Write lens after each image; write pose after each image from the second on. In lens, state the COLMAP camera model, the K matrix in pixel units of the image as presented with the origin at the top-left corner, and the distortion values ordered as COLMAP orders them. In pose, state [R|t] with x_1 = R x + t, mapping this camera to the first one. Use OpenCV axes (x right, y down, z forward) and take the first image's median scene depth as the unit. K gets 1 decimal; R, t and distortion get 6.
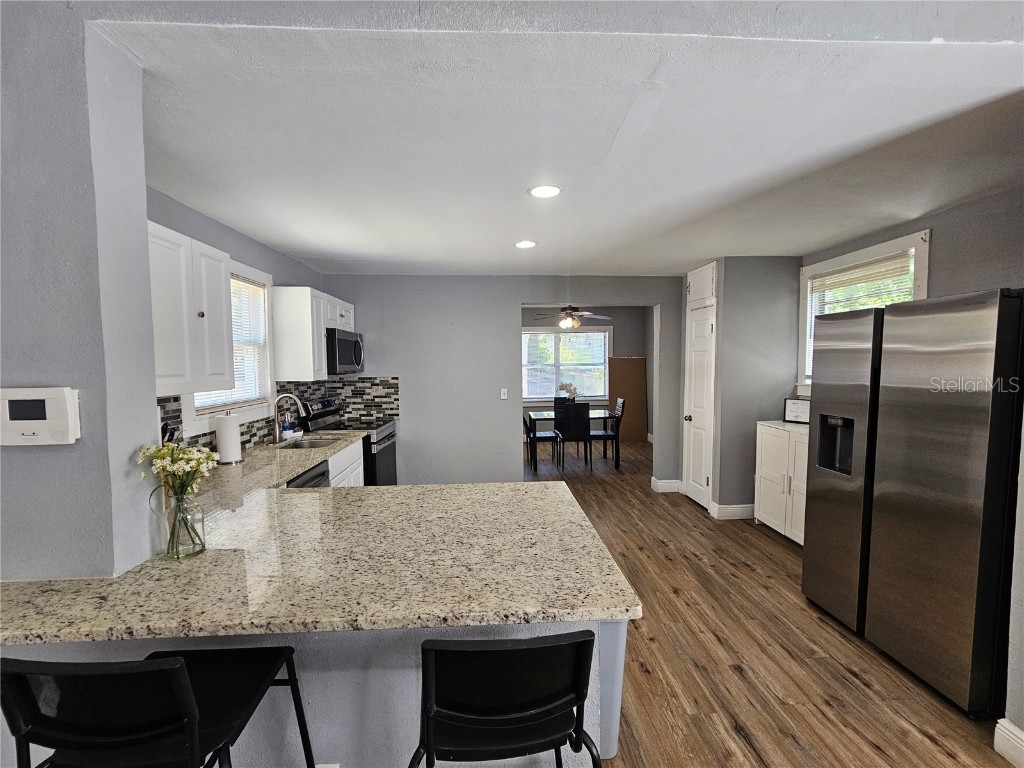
lens RADIAL K [[418.5, 0, 507.7], [0, 418.5, 386.7], [0, 0, 1]] dist [0.004360, 0.000497]
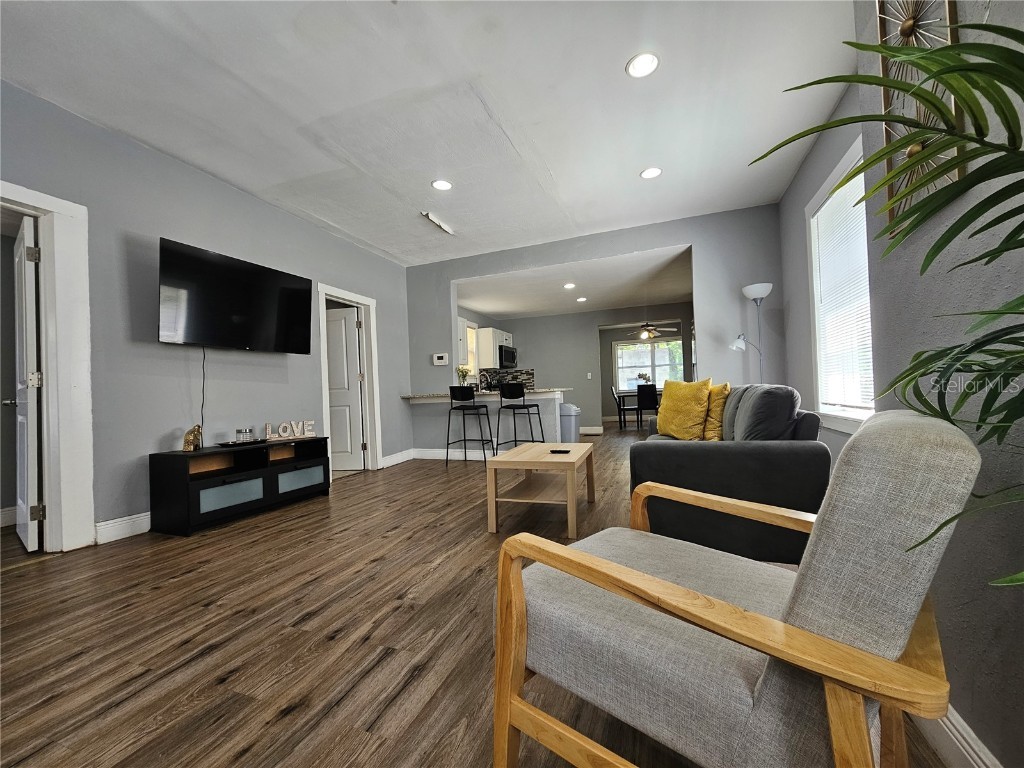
lens RADIAL K [[418.5, 0, 510.7], [0, 418.5, 385.0], [0, 0, 1]] dist [0.004360, 0.000497]
pose [[0.919971, -0.035440, -0.390380, 0.522630], [0.008342, 0.997449, -0.070892, 0.247484], [0.391897, 0.061962, 0.917920, -1.079042]]
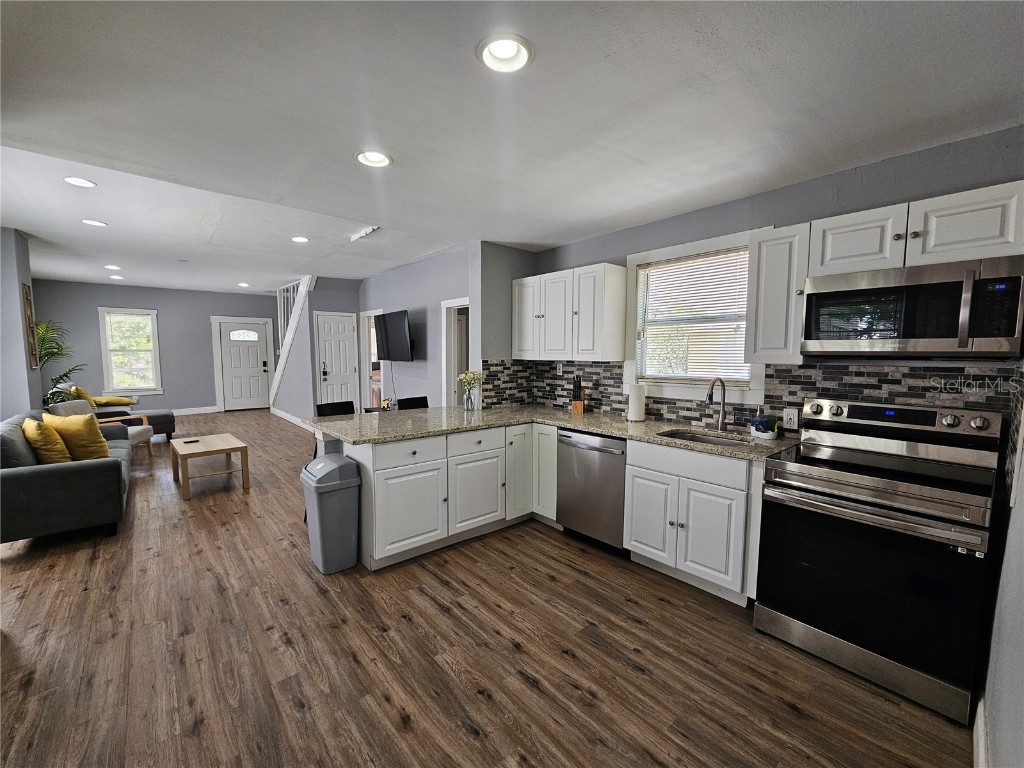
lens RADIAL K [[418.5, 0, 512.1], [0, 418.5, 389.2], [0, 0, 1]] dist [0.004360, 0.000497]
pose [[-0.778976, 0.066376, -0.623531, 0.310535], [-0.026517, 0.990005, 0.138515, -0.060518], [0.626493, 0.124434, -0.769430, 1.324694]]
